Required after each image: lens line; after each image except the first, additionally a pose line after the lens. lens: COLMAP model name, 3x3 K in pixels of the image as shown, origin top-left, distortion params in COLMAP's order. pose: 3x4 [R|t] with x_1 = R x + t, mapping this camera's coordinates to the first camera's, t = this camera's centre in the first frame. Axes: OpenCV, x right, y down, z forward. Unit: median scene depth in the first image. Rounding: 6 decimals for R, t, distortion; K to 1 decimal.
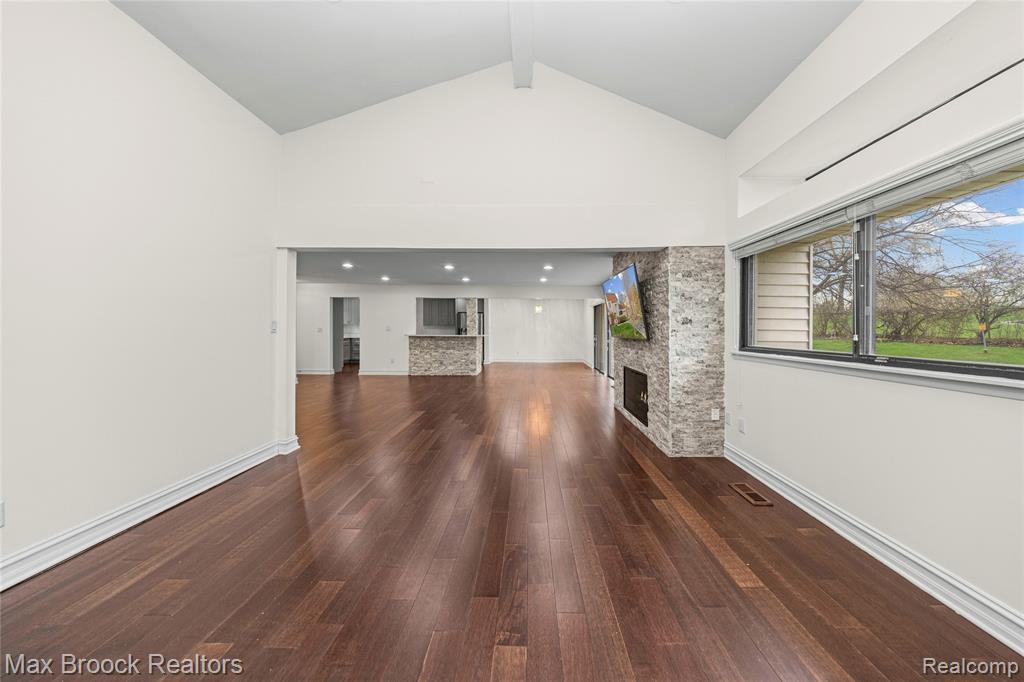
lens RADIAL K [[301.5, 0, 530.5], [0, 301.5, 332.3], [0, 0, 1]] dist [0.011785, 0.000004]
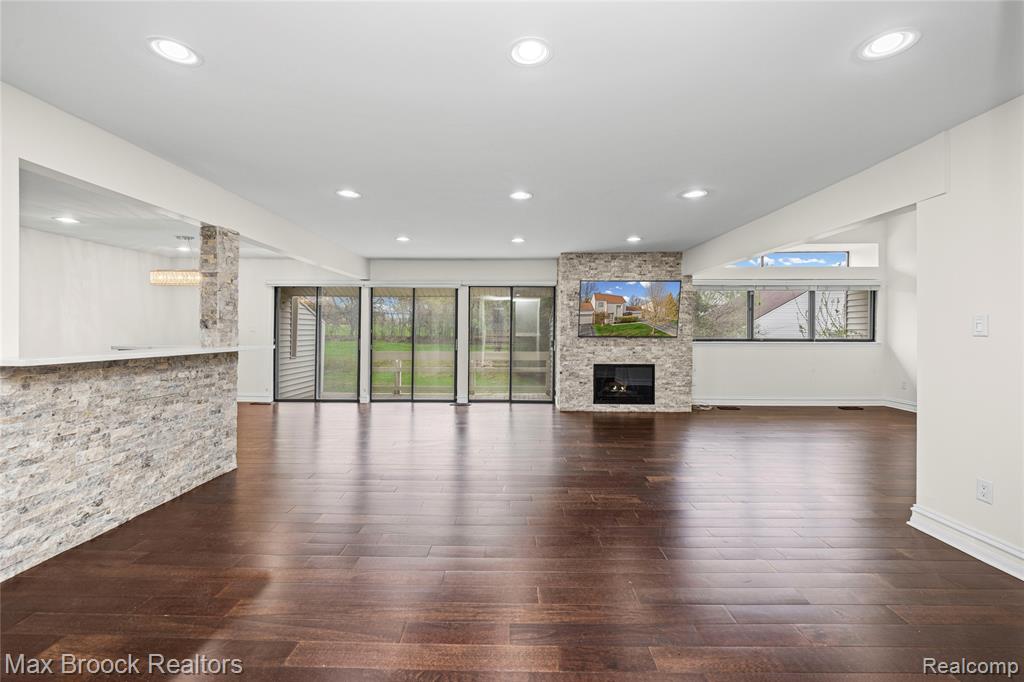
lens RADIAL K [[427.7, 0, 509.2], [0, 427.7, 334.6], [0, 0, 1]] dist [-0.008416, -0.000264]
pose [[0.020547, -0.015289, 0.999672, -1.313934], [0.005980, 0.999867, 0.015169, -0.016320], [-0.999771, 0.005667, 0.020636, 1.419557]]
